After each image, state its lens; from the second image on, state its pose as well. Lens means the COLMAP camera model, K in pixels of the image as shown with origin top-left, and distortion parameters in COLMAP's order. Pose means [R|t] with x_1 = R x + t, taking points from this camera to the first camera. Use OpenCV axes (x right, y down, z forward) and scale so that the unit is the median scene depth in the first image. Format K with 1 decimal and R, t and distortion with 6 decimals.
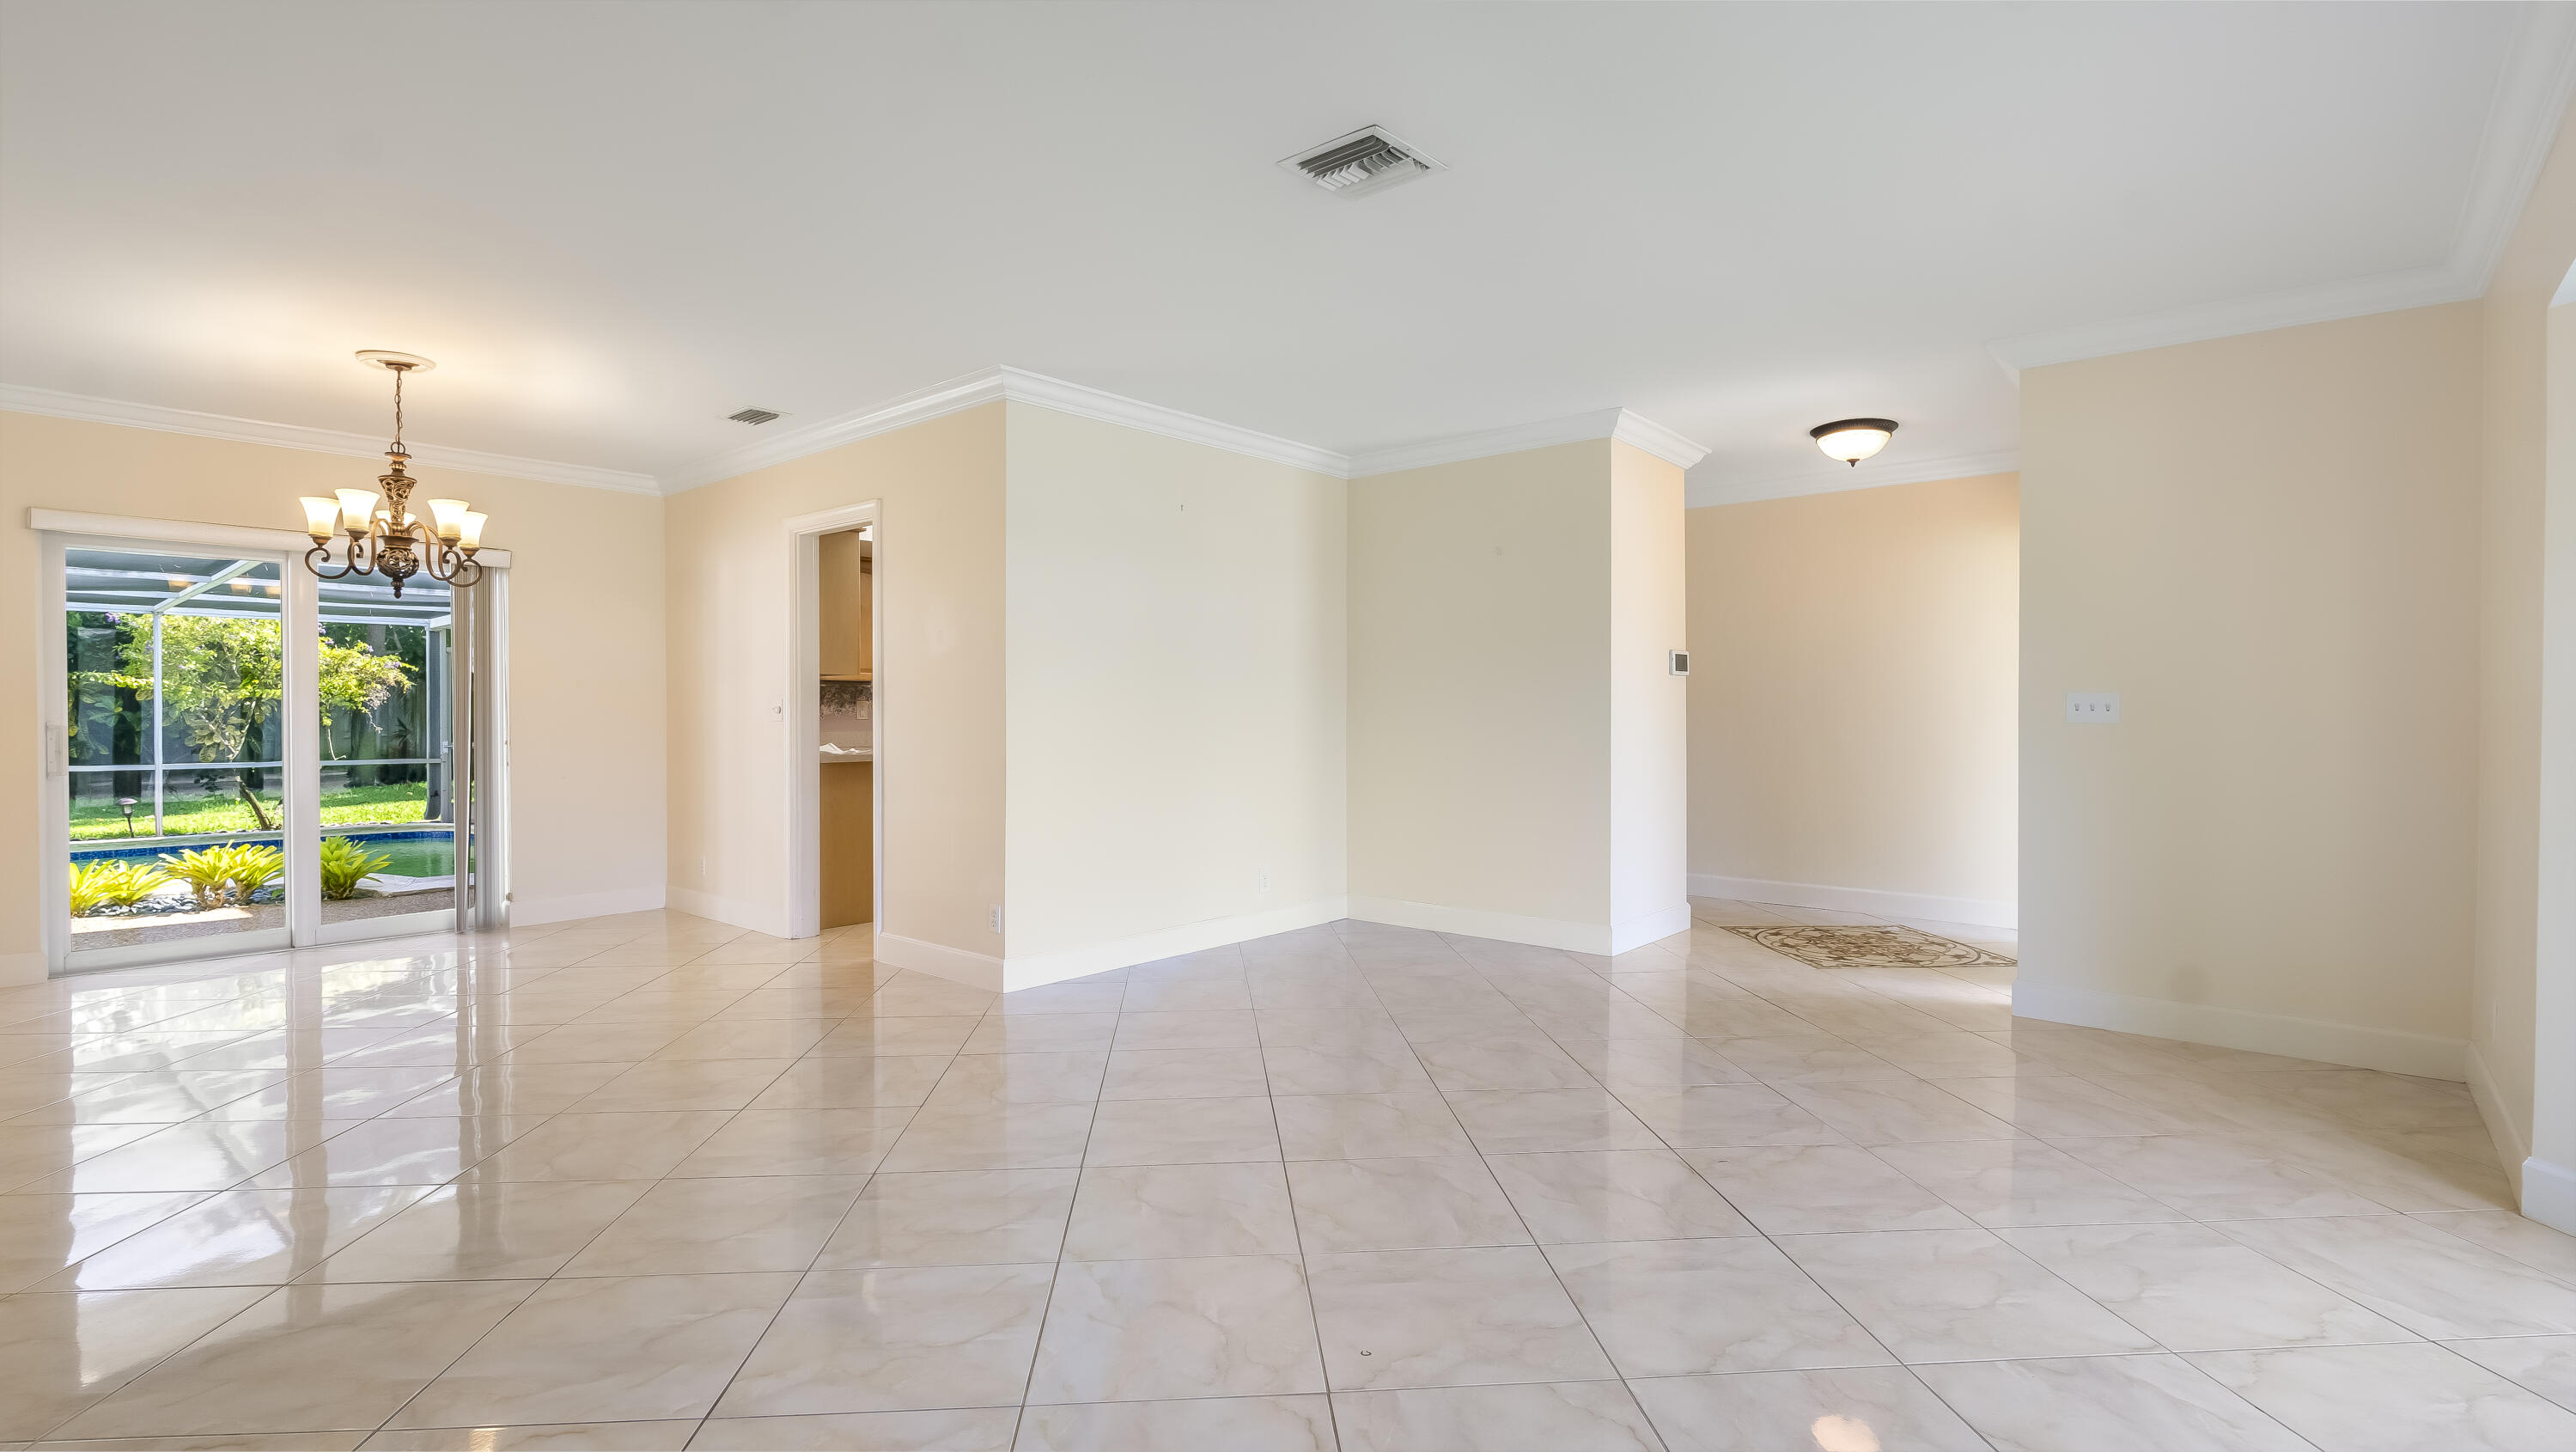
lens RADIAL K [[1167.9, 0, 1290.6], [0, 1167.9, 717.6], [0, 0, 1]] dist [-0.019164, -0.000324]
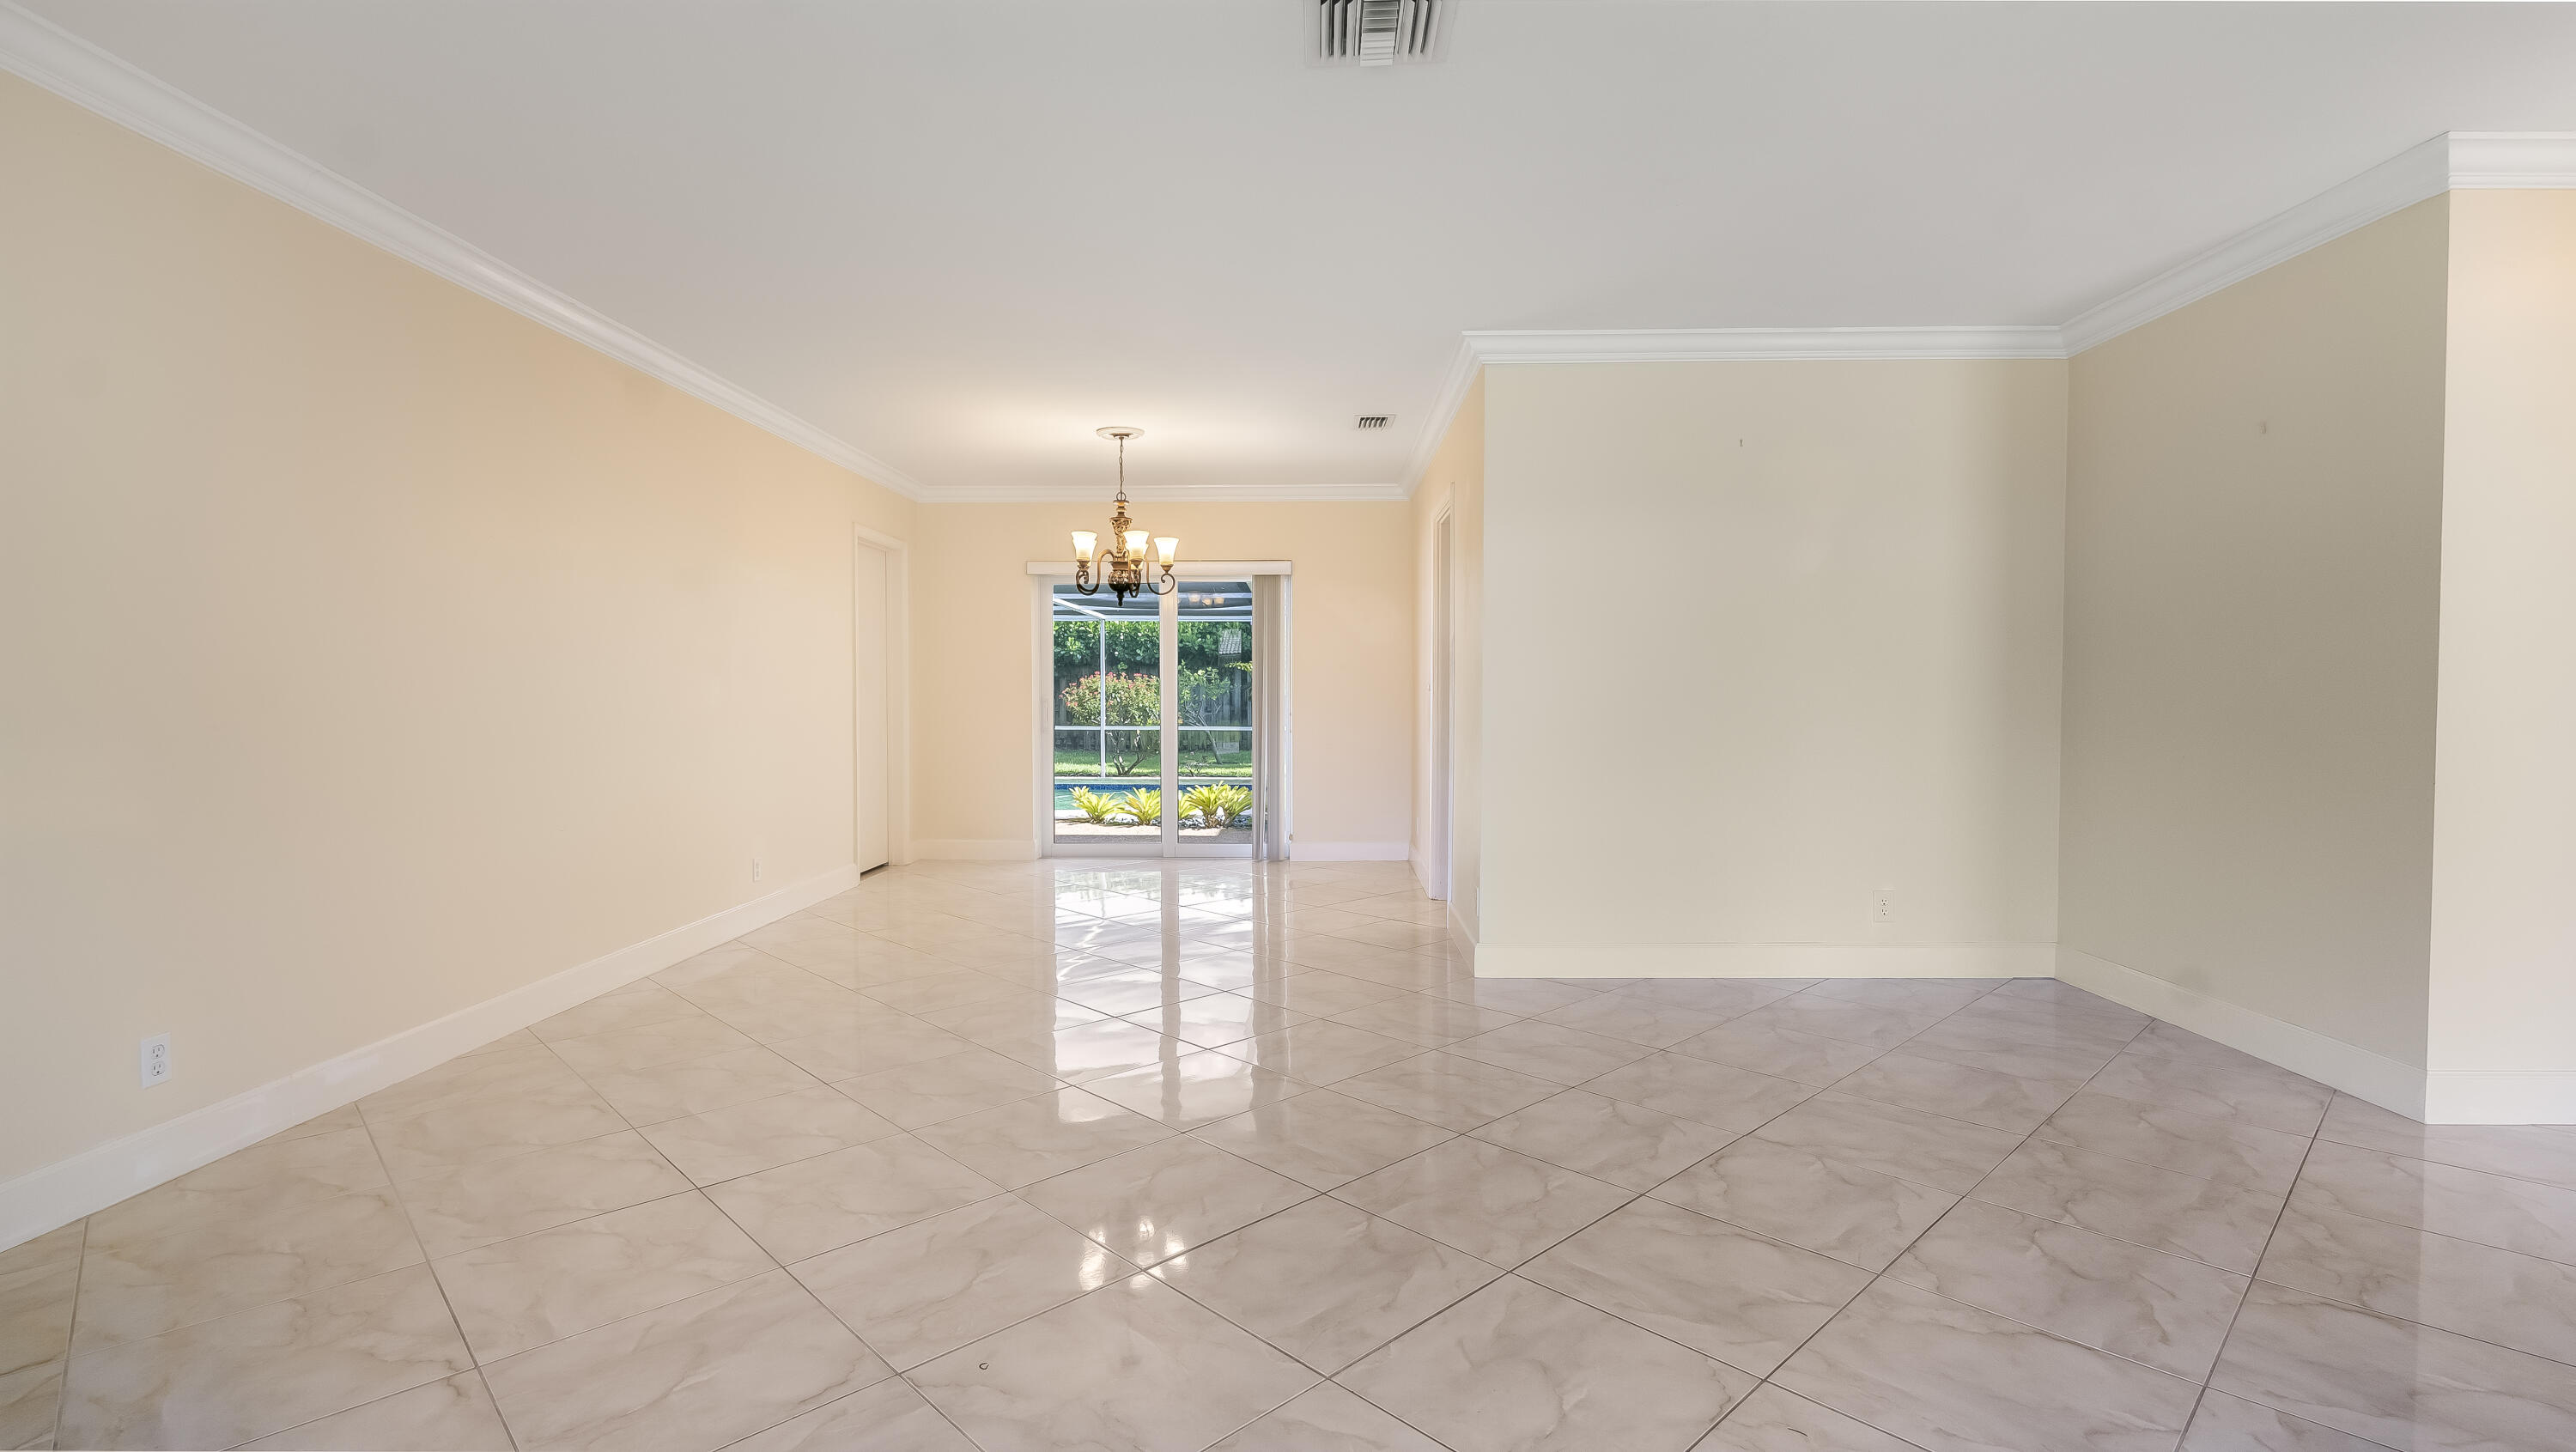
lens RADIAL K [[1175.4, 0, 1297.2], [0, 1175.4, 714.4], [0, 0, 1]] dist [-0.003355, -0.000568]
pose [[0.635107, 0.014600, -0.772286, 0.385766], [-0.003483, 0.999865, 0.016038, 0.001482], [0.772417, -0.007496, 0.635072, 0.242401]]
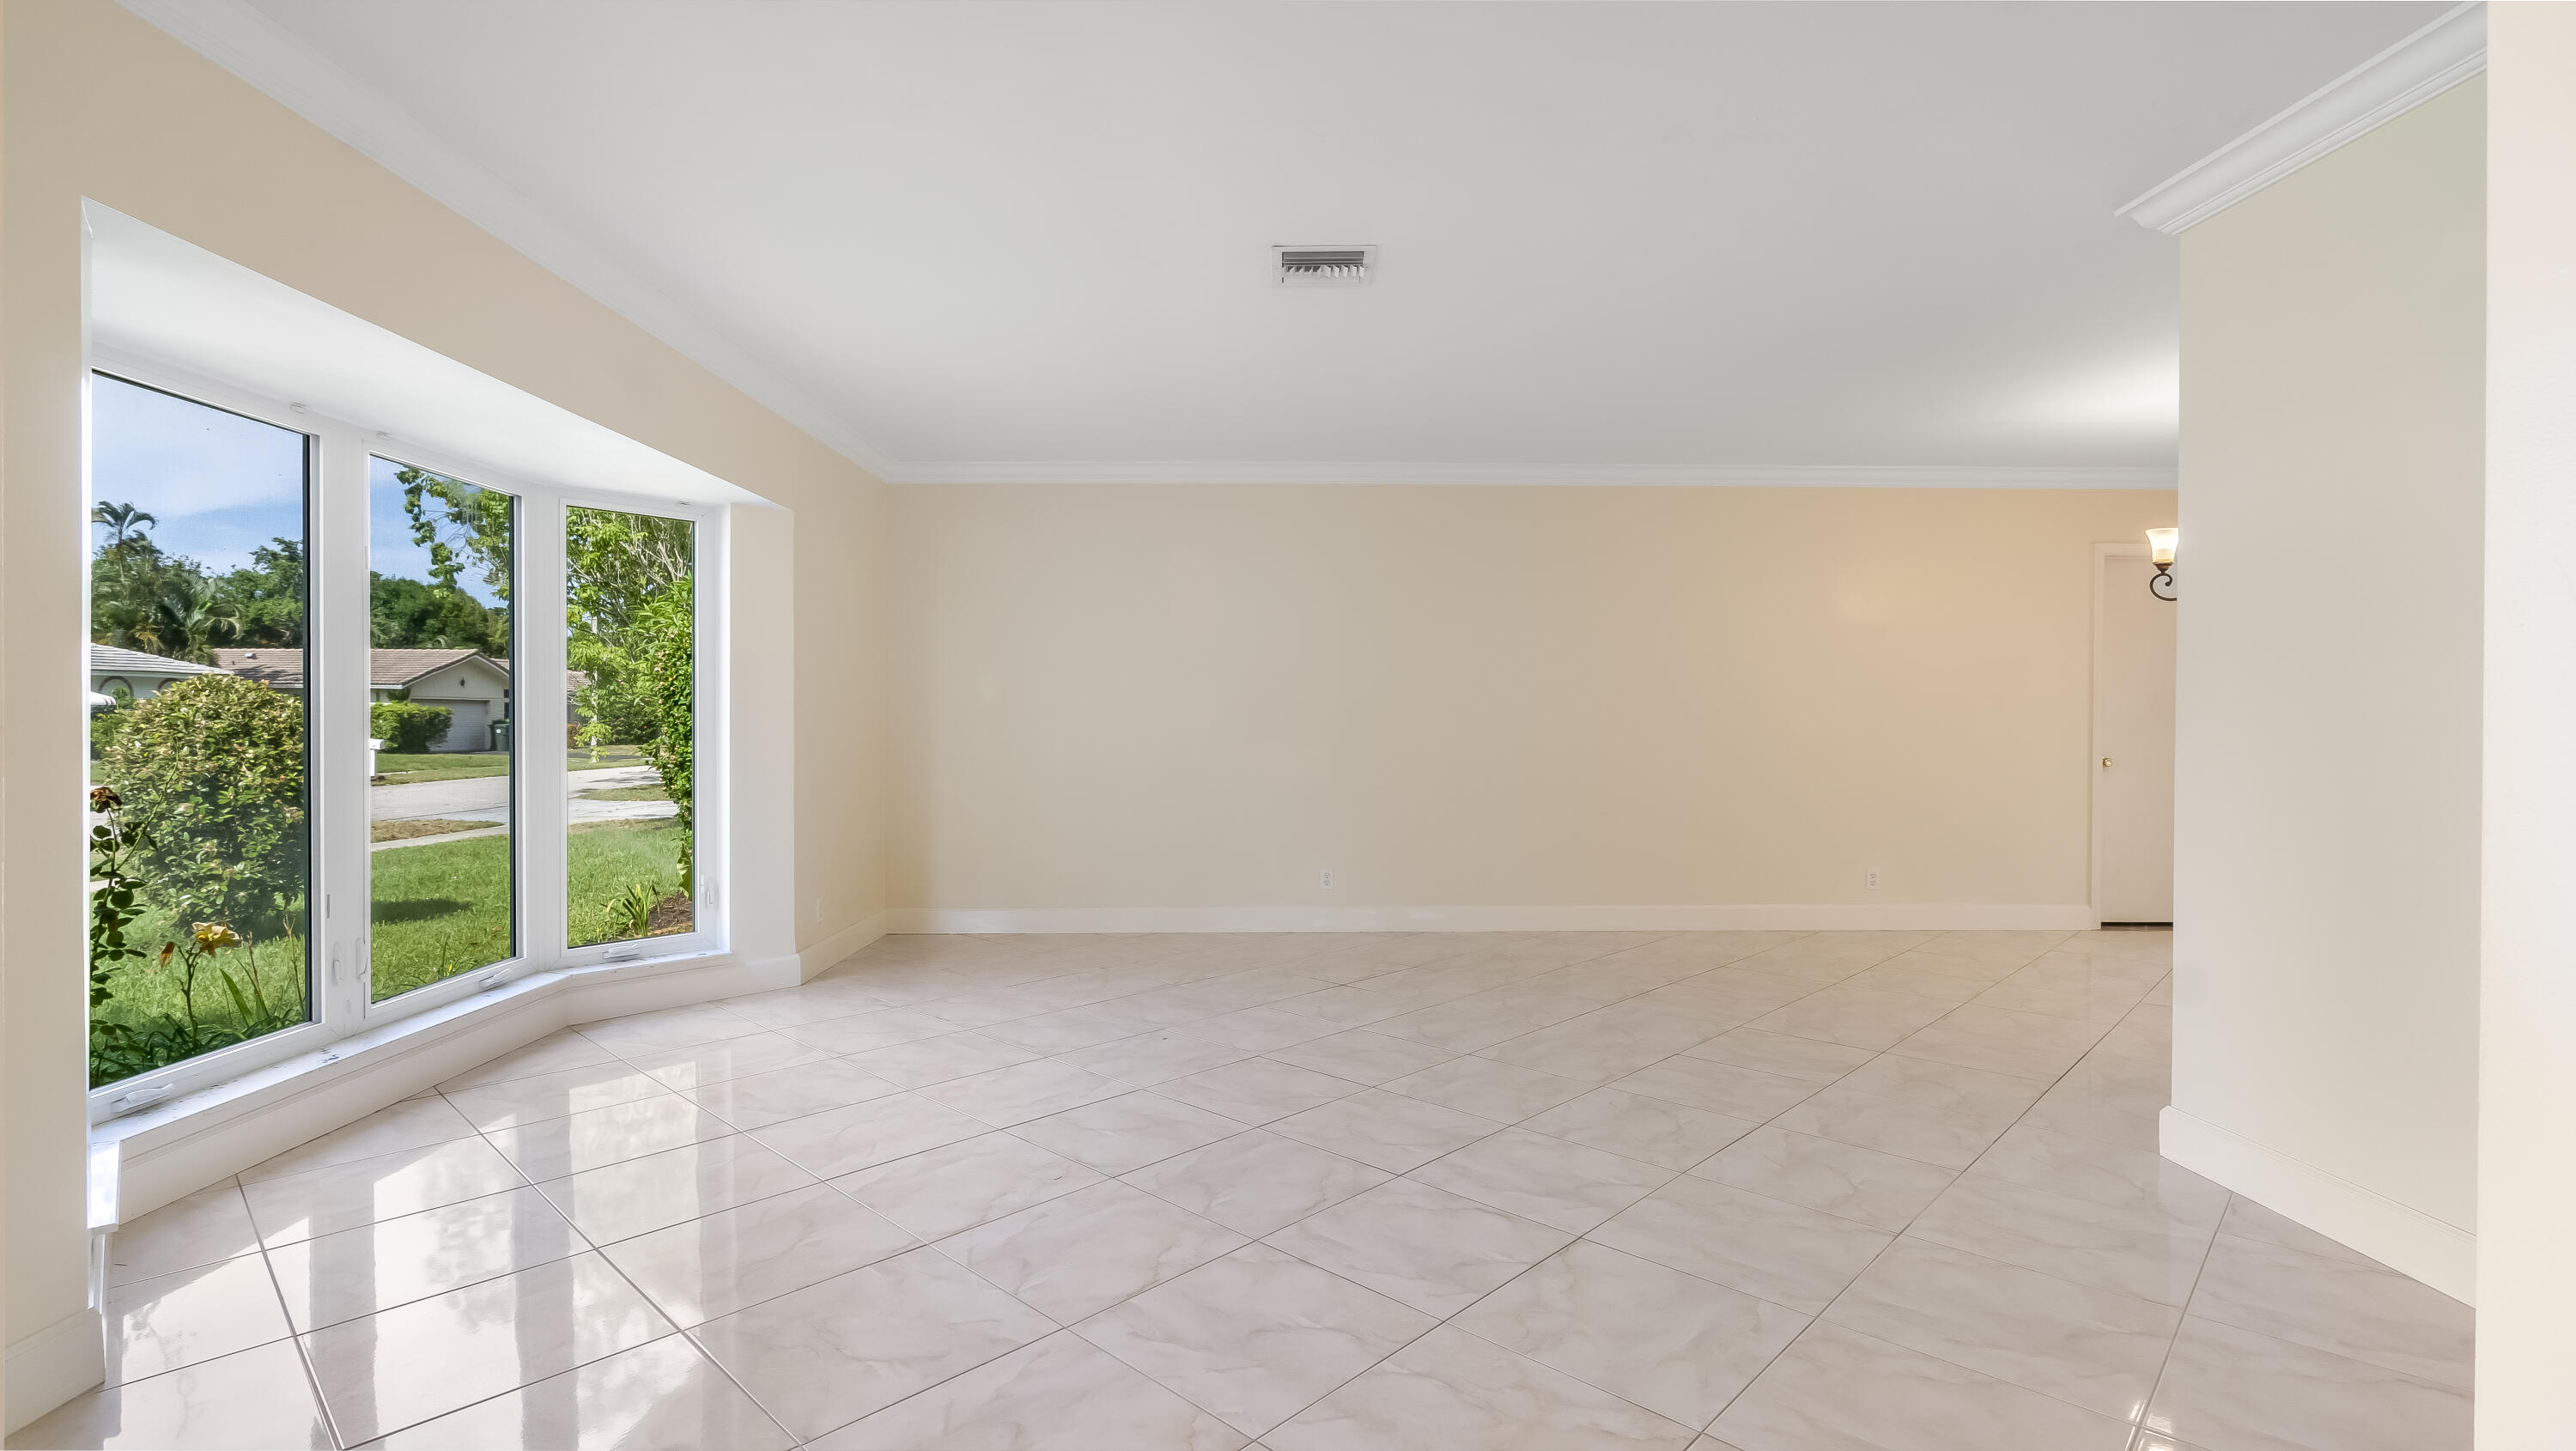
lens RADIAL K [[1175.3, 0, 1297.2], [0, 1175.3, 713.9], [0, 0, 1]] dist [-0.003355, -0.000568]
pose [[-0.736438, 0.007356, -0.676465, 0.516709], [0.001273, 0.999954, 0.009488, -0.014578], [0.676504, 0.006126, -0.736413, 1.078489]]
